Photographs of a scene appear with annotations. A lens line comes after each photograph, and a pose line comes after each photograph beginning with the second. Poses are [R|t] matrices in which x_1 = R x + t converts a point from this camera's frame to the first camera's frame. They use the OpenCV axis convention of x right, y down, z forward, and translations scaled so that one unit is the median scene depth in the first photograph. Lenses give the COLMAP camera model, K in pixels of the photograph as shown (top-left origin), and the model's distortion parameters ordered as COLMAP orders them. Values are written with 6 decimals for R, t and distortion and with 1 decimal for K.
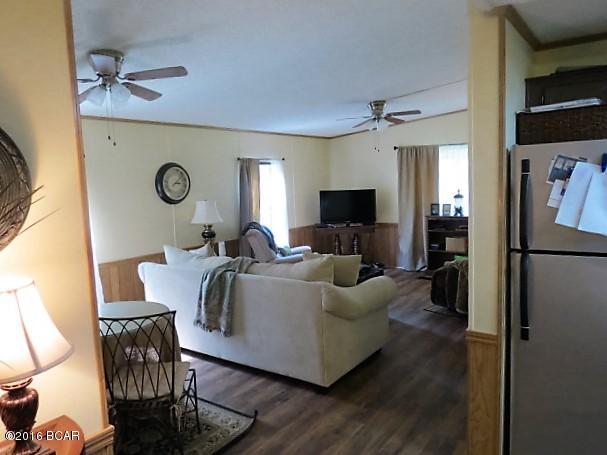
lens RADIAL K [[438.3, 0, 302.9], [0, 438.3, 225.9], [0, 0, 1]] dist [-0.003882, -0.000045]
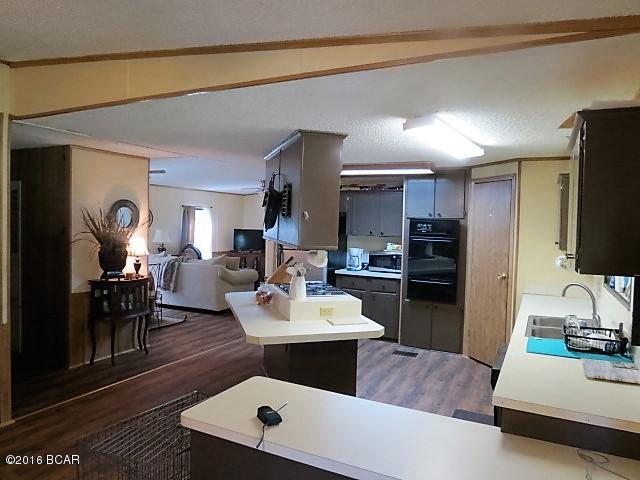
lens RADIAL K [[462.1, 0, 318.9], [0, 462.1, 241.8], [0, 0, 1]] dist [-0.003882, -0.000045]
pose [[0.985037, 0.058940, 0.161950, 0.090186], [-0.048020, 0.996353, -0.070536, 0.085795], [-0.165517, 0.061704, 0.984275, -0.843304]]
